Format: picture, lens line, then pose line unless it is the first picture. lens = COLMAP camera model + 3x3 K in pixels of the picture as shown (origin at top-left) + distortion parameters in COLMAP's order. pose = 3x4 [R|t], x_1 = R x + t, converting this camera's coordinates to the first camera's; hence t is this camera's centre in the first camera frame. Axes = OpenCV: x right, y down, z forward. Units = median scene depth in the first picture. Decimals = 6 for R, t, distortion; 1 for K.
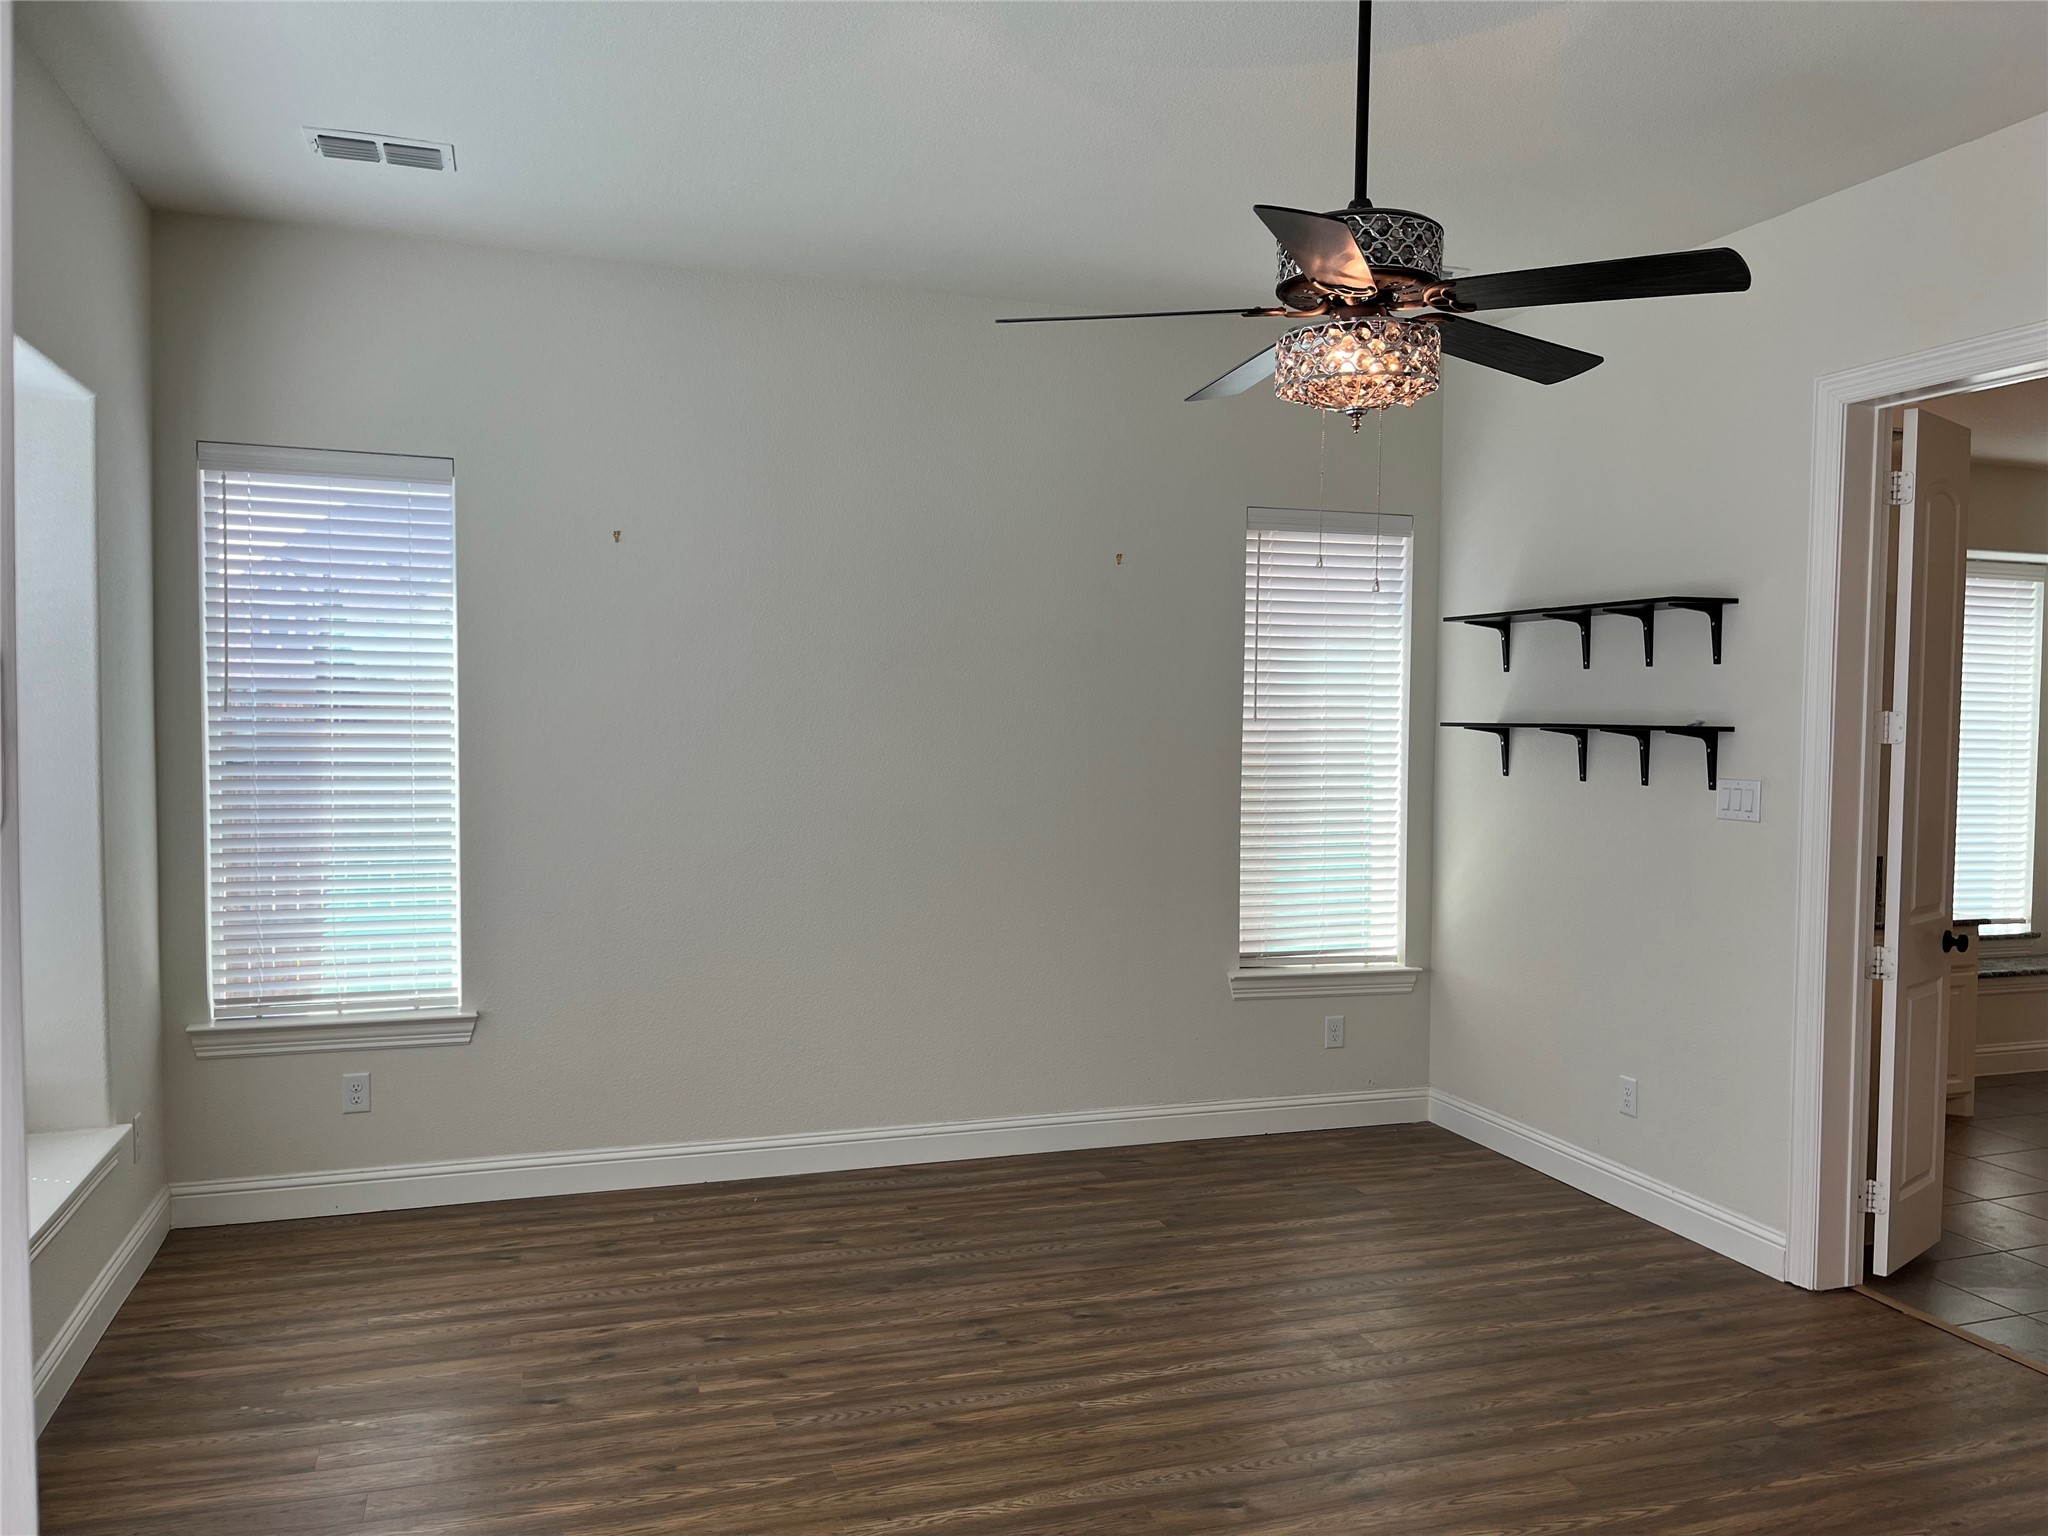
lens RADIAL K [[1574.0, 0, 1019.7], [0, 1574.0, 774.8], [0, 0, 1]] dist [0.033968, -0.019753]
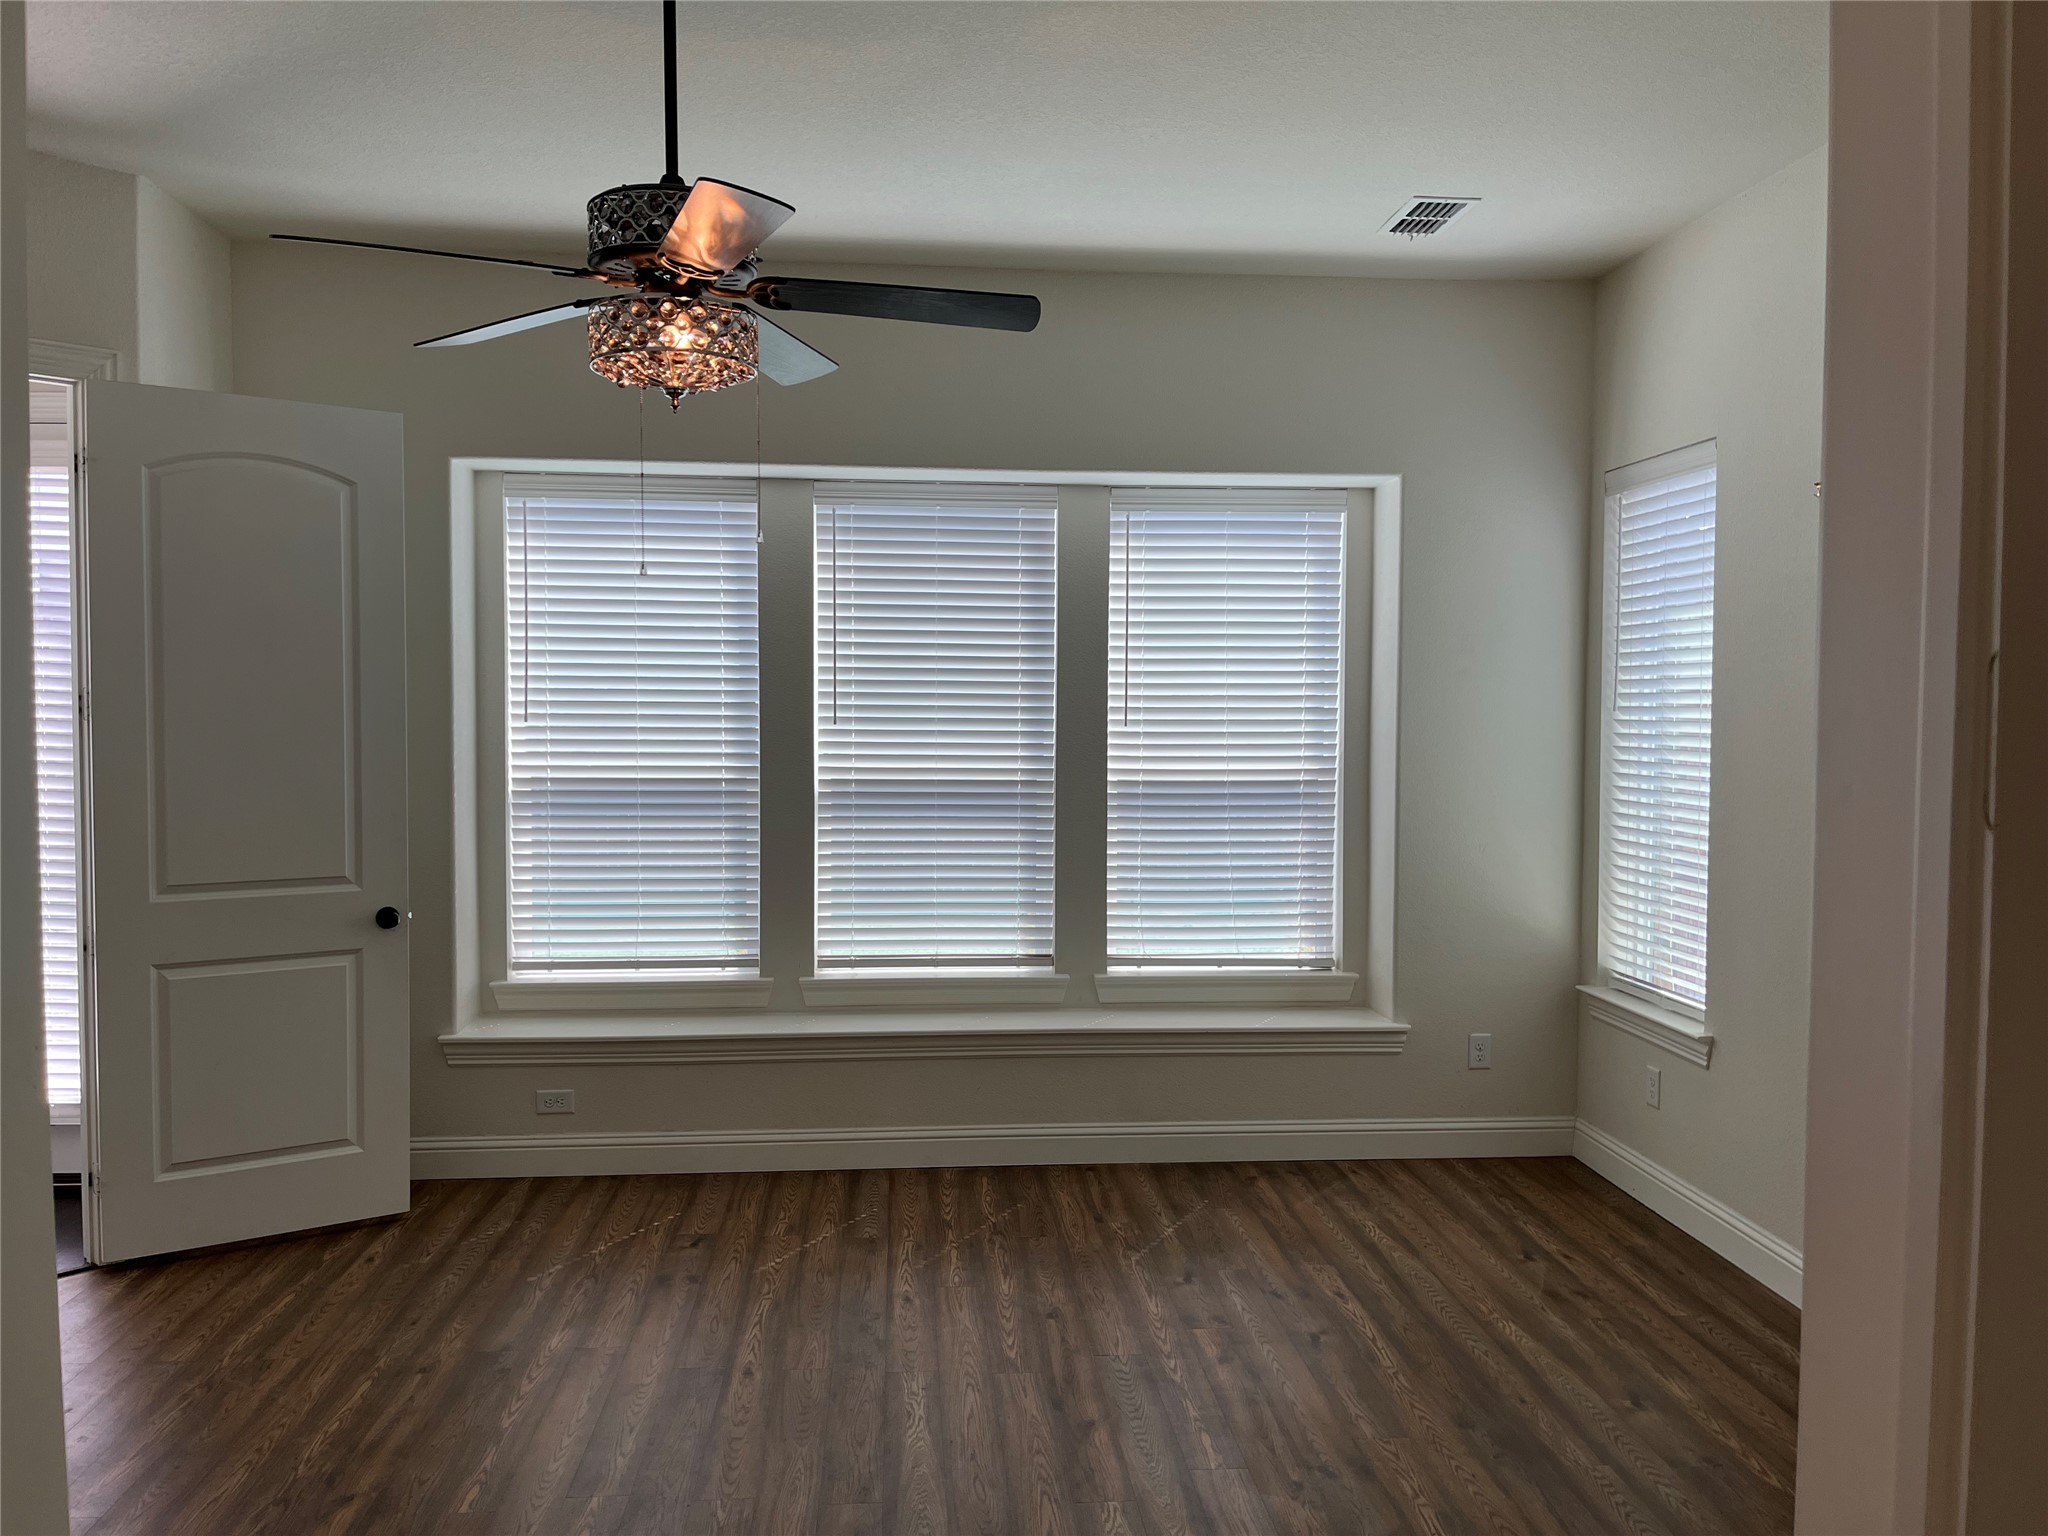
lens RADIAL K [[1574.0, 0, 1024.7], [0, 1574.0, 770.8], [0, 0, 1]] dist [0.033968, -0.019753]
pose [[-0.242439, 0.036254, -0.969489, 0.698693], [-0.038951, 0.998132, 0.047065, -0.035186], [0.969384, 0.049173, -0.240574, 0.901835]]
